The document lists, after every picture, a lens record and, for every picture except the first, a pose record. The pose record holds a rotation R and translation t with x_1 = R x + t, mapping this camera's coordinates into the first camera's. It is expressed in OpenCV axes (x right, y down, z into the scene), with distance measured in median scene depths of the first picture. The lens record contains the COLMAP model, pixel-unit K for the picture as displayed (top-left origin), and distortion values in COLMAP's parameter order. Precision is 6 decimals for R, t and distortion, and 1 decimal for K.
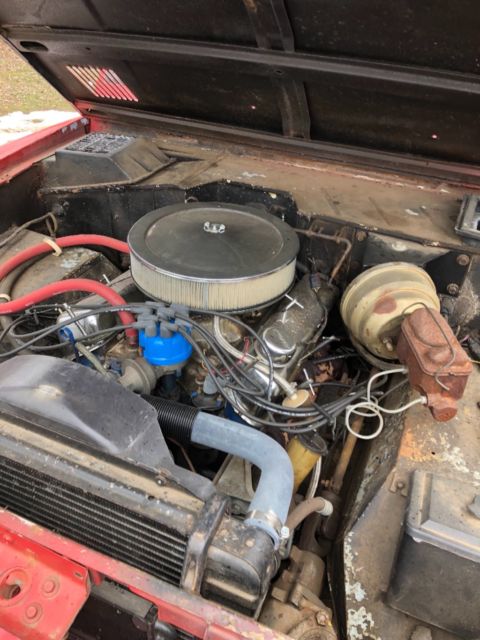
lens RADIAL K [[528.7, 0, 240.0], [0, 528.7, 320.0], [0, 0, 1]] dist [-0.001908, -0.005288]
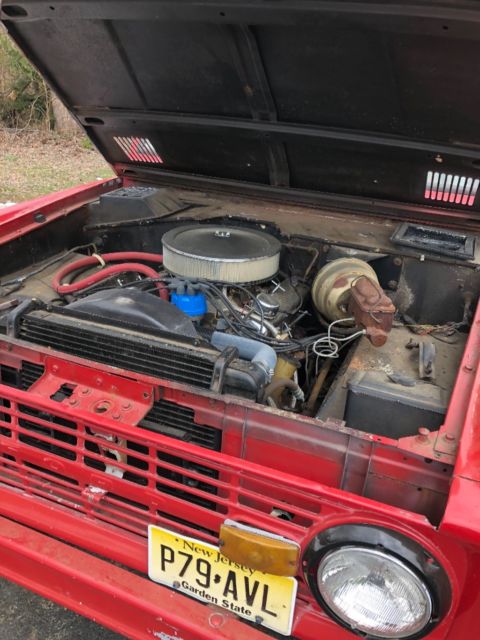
lens RADIAL K [[528.7, 0, 240.0], [0, 528.7, 320.0], [0, 0, 1]] dist [-0.001908, -0.005288]
pose [[0.999756, 0.008655, 0.020310, -0.025358], [-0.004933, 0.984269, -0.176606, 0.281326], [-0.021519, 0.176463, 0.984072, -0.342216]]
